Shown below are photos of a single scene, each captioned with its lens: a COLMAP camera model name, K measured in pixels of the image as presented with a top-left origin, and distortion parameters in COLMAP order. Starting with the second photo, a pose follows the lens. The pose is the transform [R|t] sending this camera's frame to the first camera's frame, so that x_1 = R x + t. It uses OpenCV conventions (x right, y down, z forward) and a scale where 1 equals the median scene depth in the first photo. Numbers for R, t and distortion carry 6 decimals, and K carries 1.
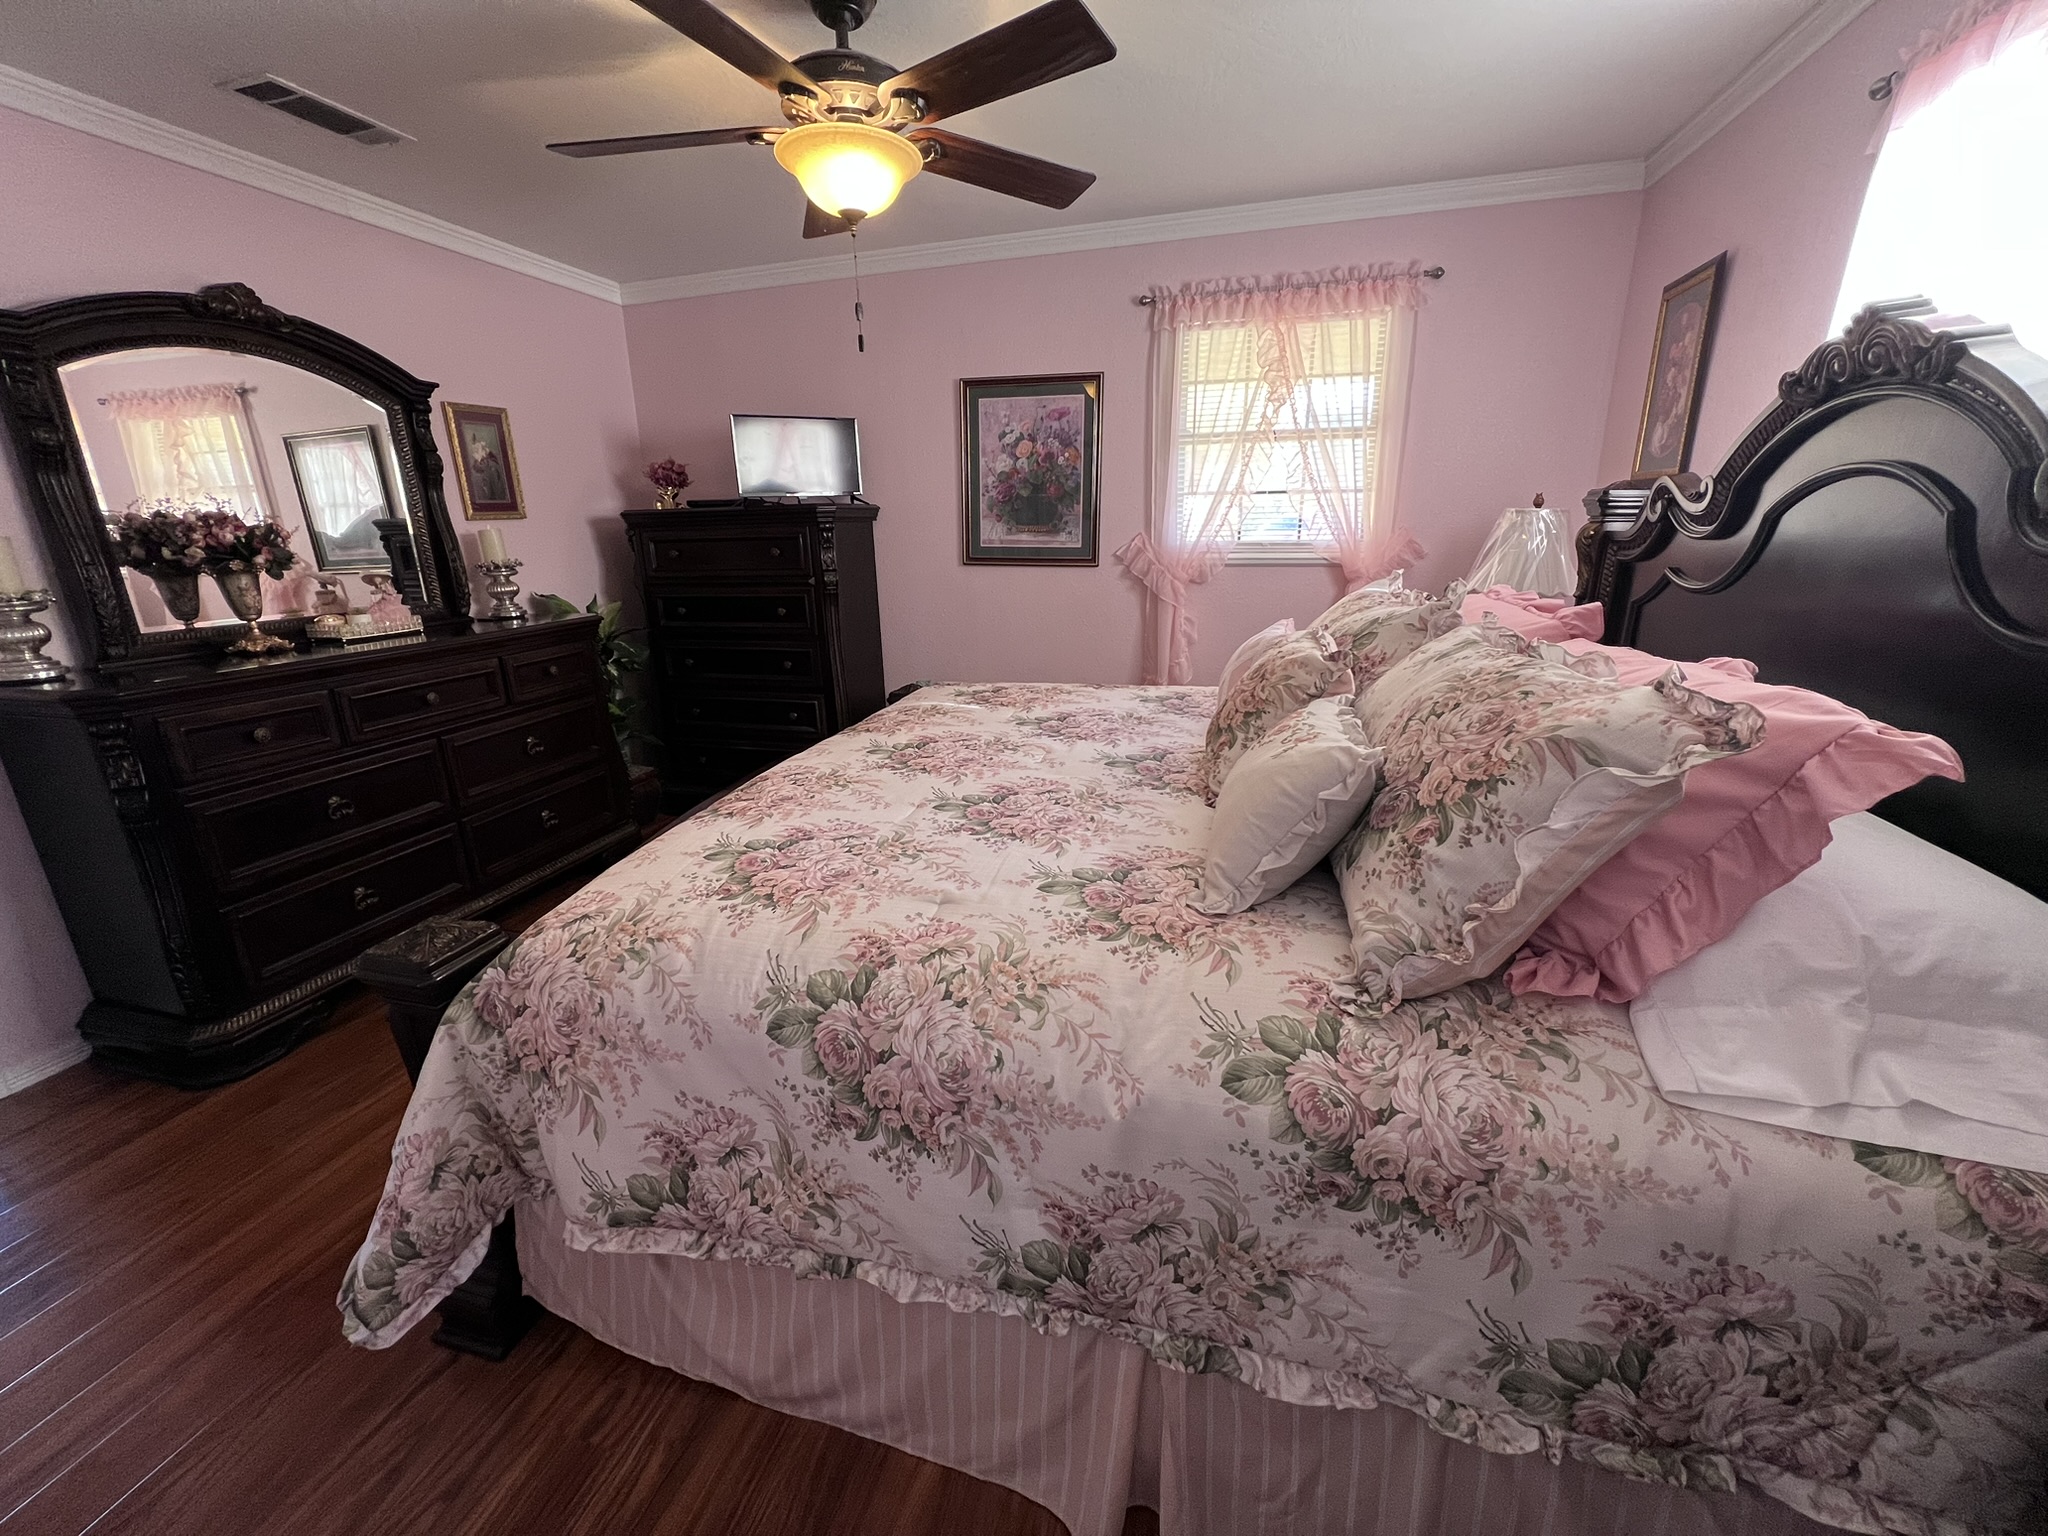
lens RADIAL K [[811.3, 0, 1014.9], [0, 811.3, 760.2], [0, 0, 1]] dist [-0.002260, 0.000145]
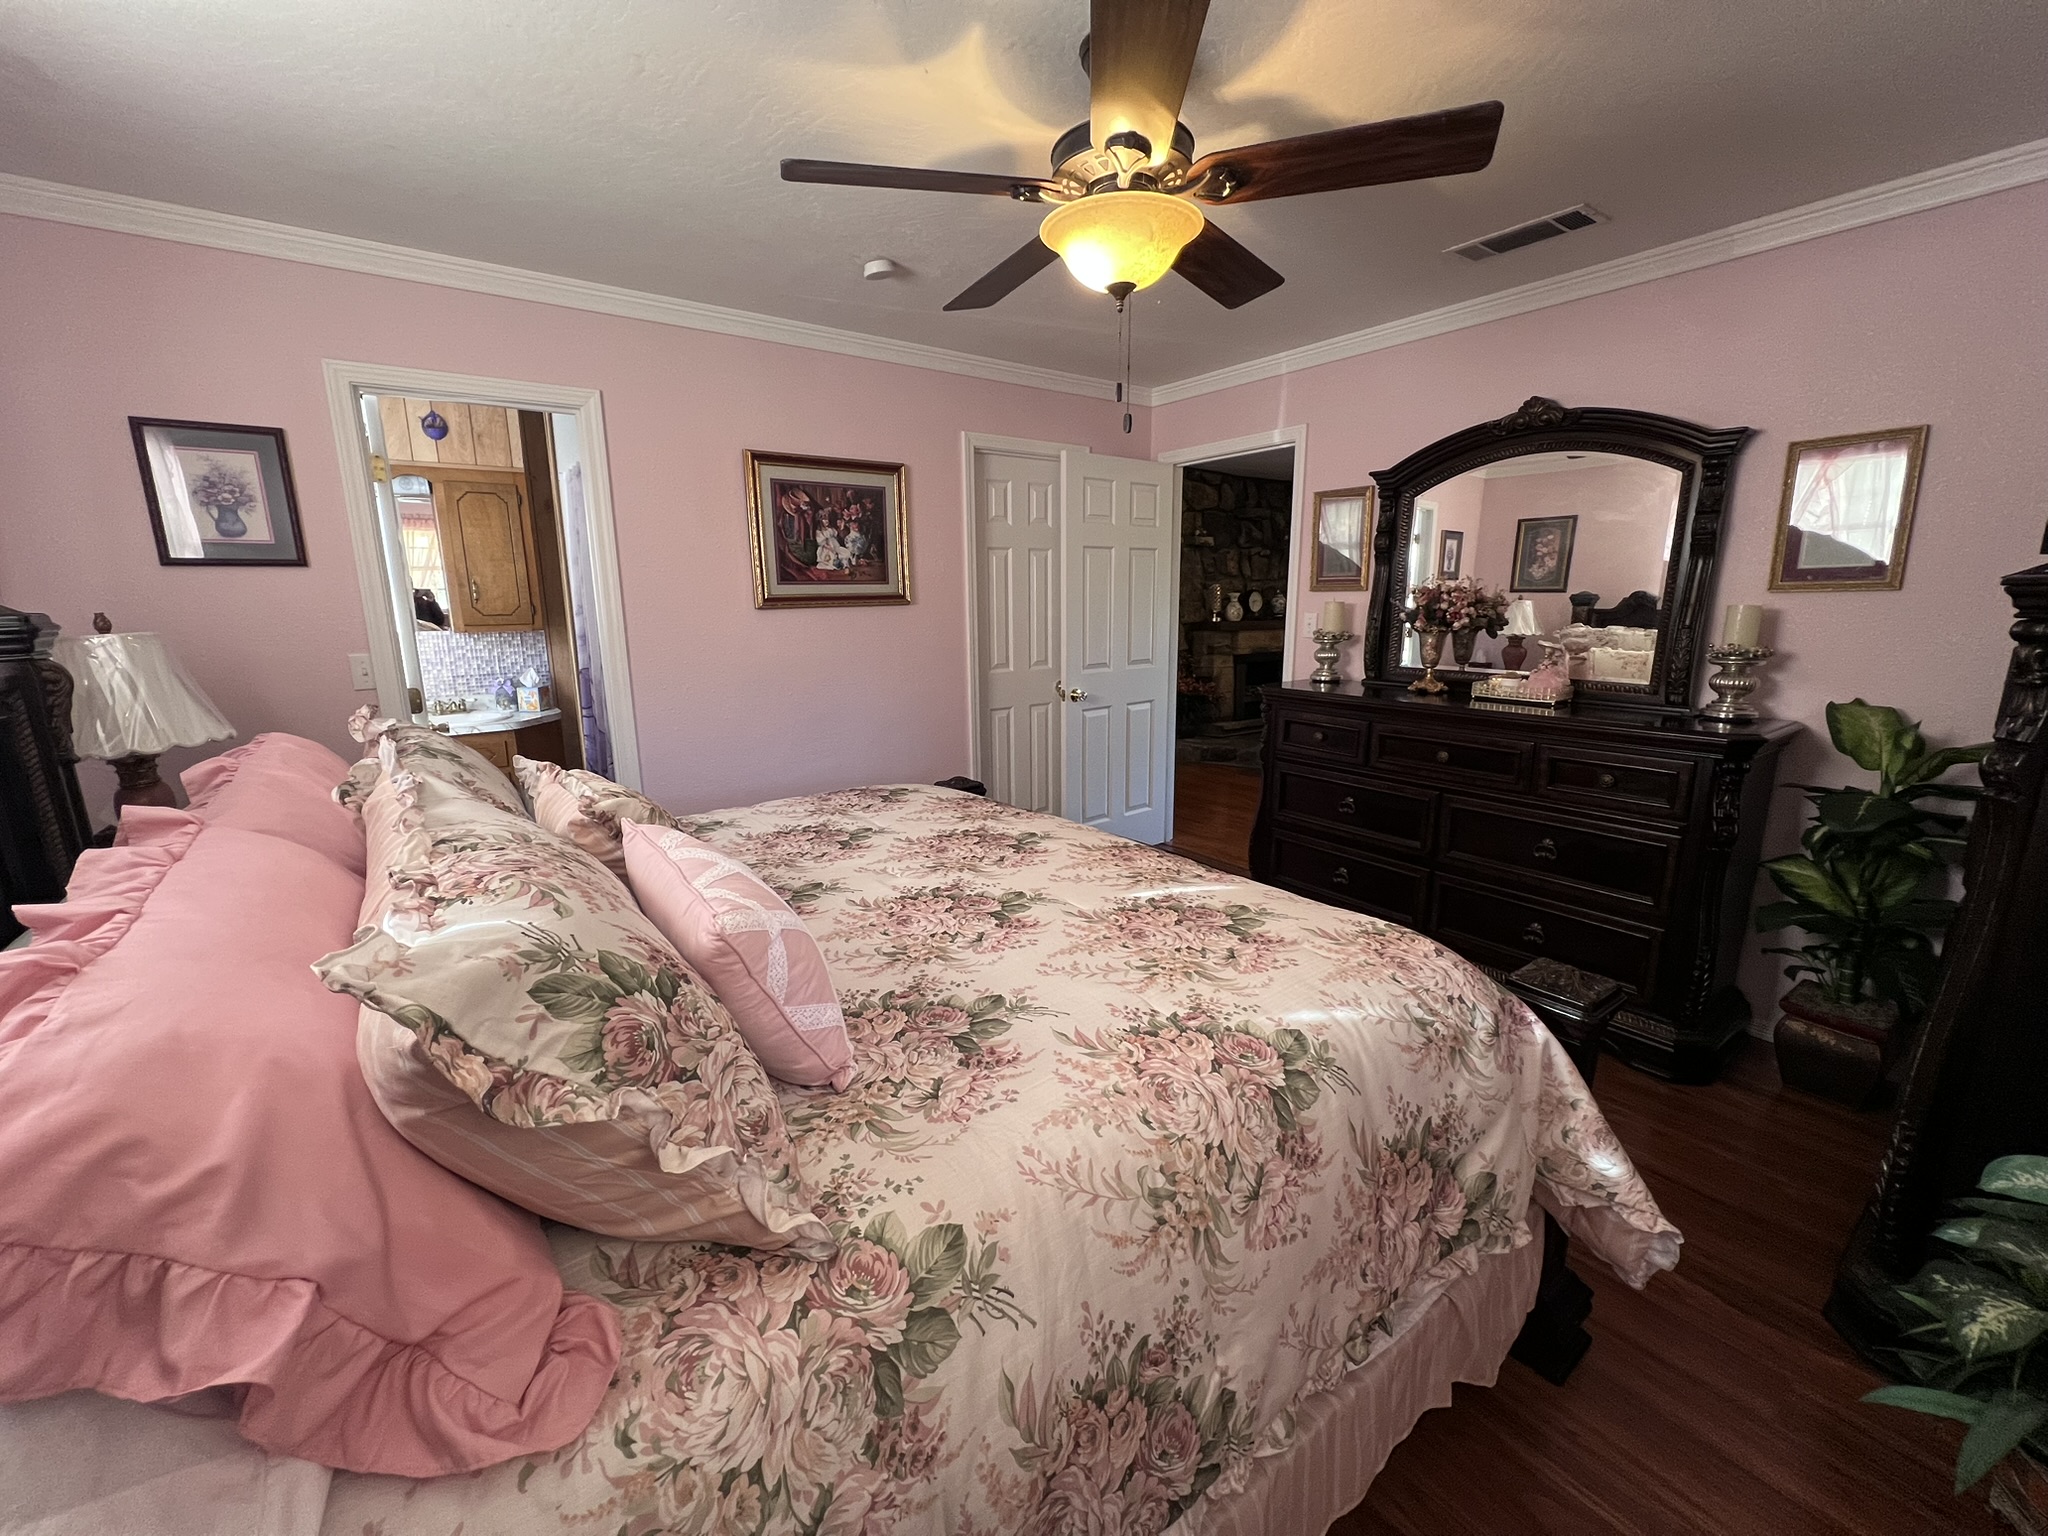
lens RADIAL K [[811.3, 0, 1014.9], [0, 811.3, 760.2], [0, 0, 1]] dist [-0.002260, 0.000145]
pose [[-0.623220, 0.184178, -0.760049, 0.418238], [-0.201432, 0.901277, 0.383569, -0.333977], [0.755660, 0.392146, -0.524595, 1.018904]]
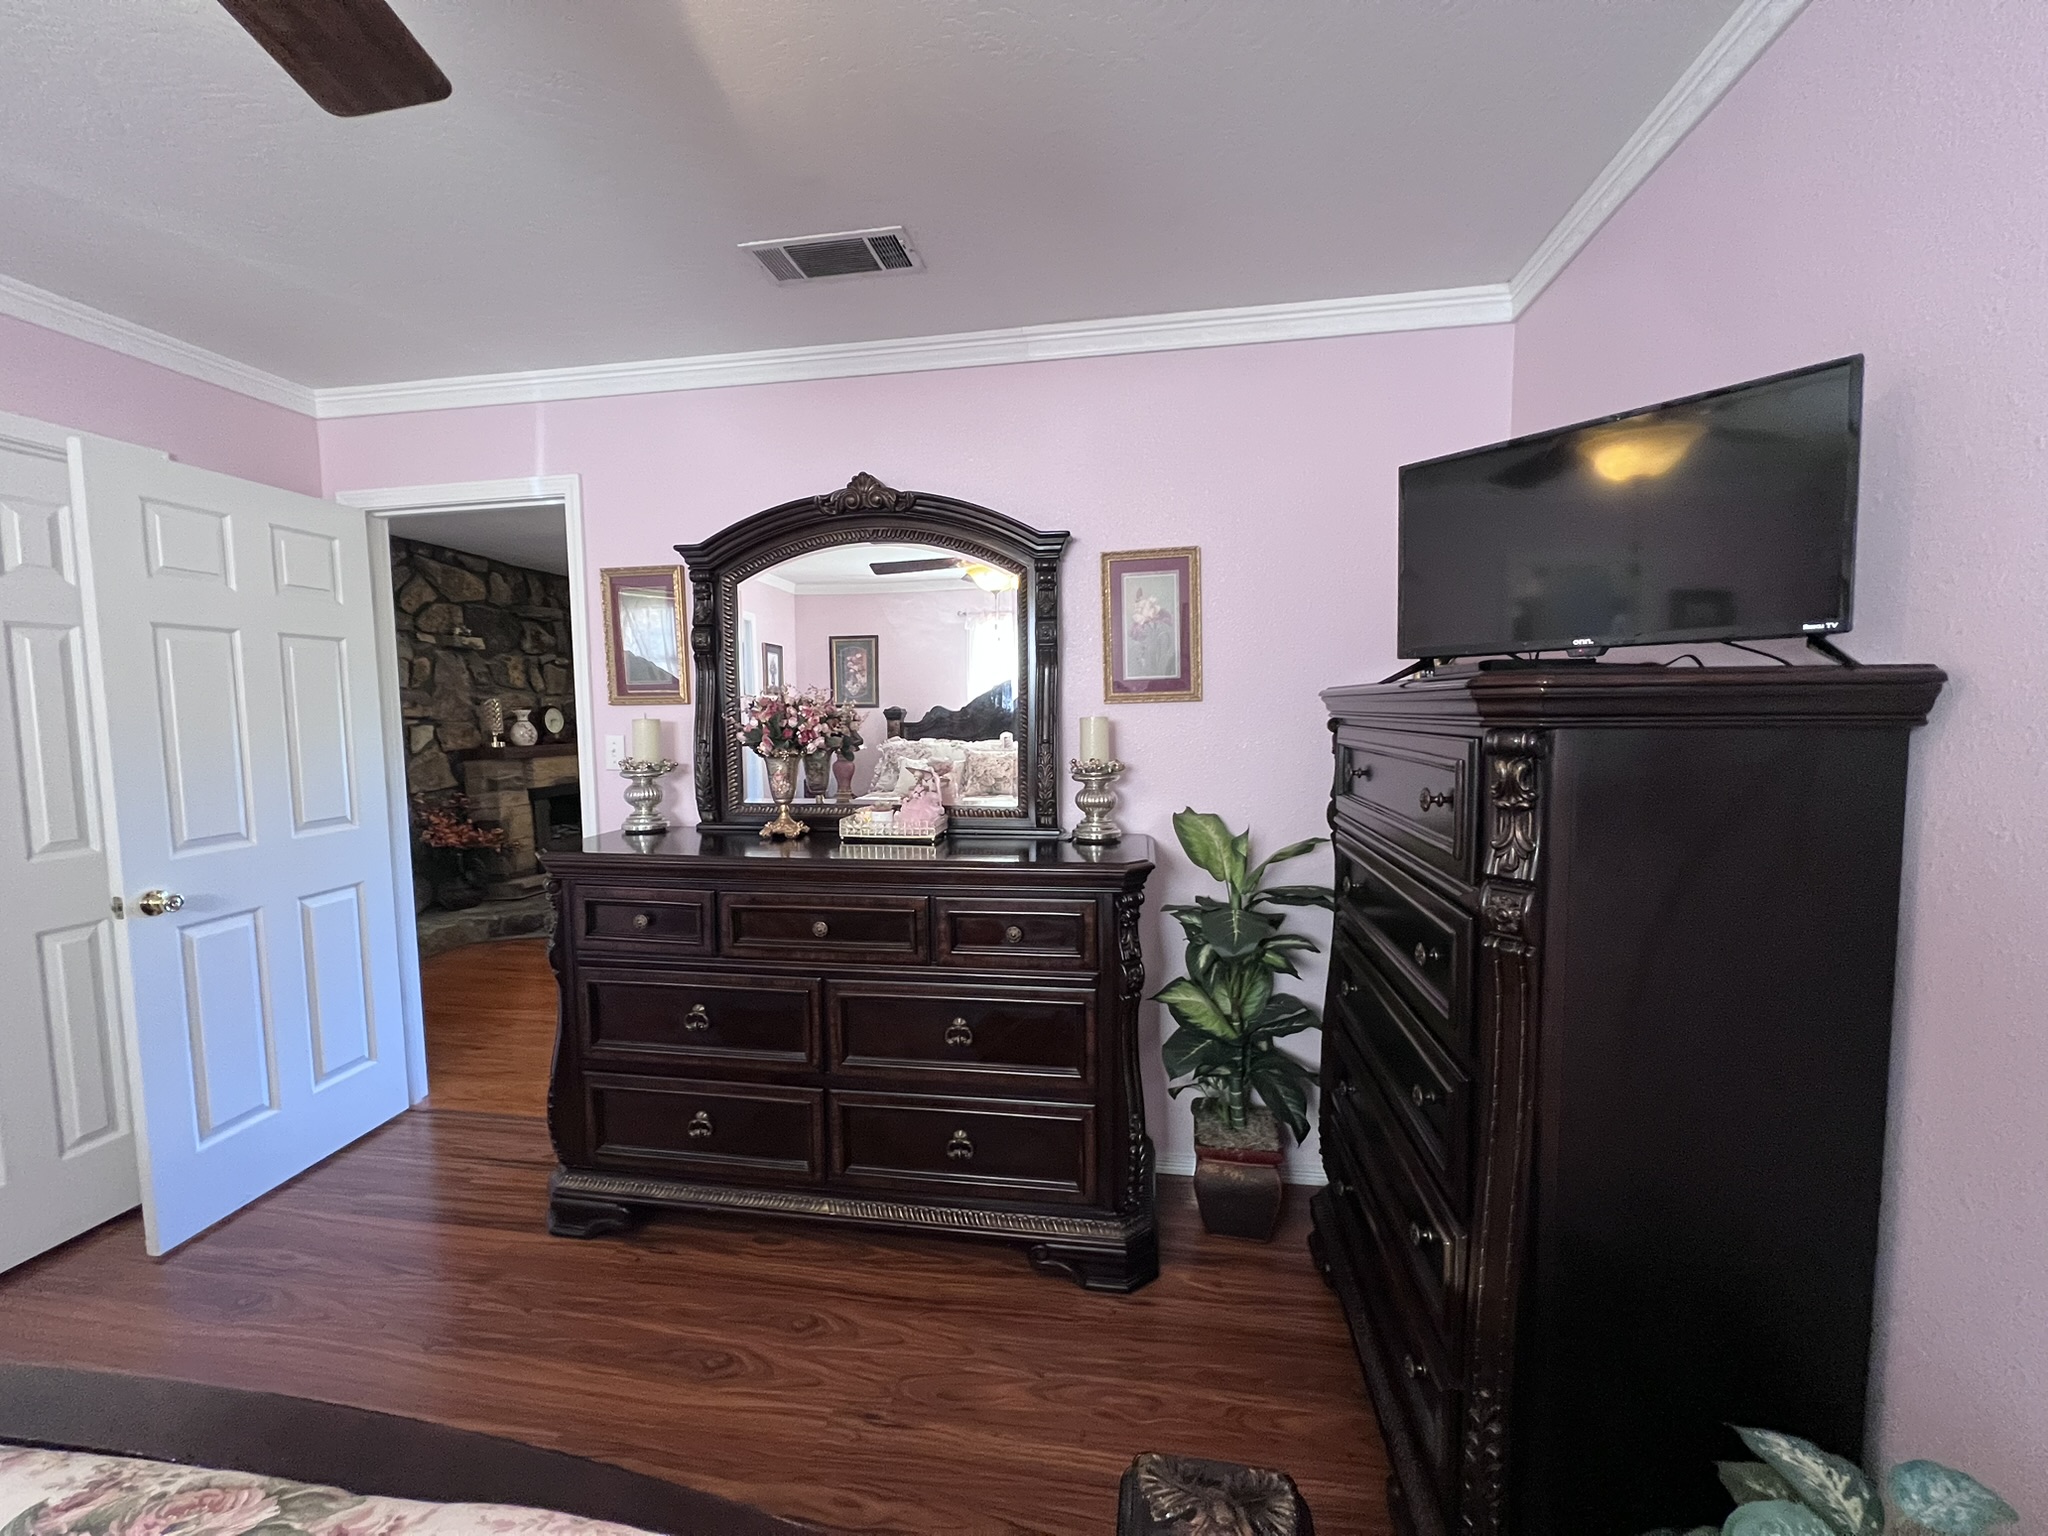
lens RADIAL K [[811.3, 0, 1014.9], [0, 811.3, 760.2], [0, 0, 1]] dist [-0.002260, 0.000145]
pose [[0.107761, 0.089098, -0.990176, 0.053449], [-0.273963, 0.960075, 0.056574, -0.293027], [0.955684, 0.265175, 0.127868, 0.926915]]
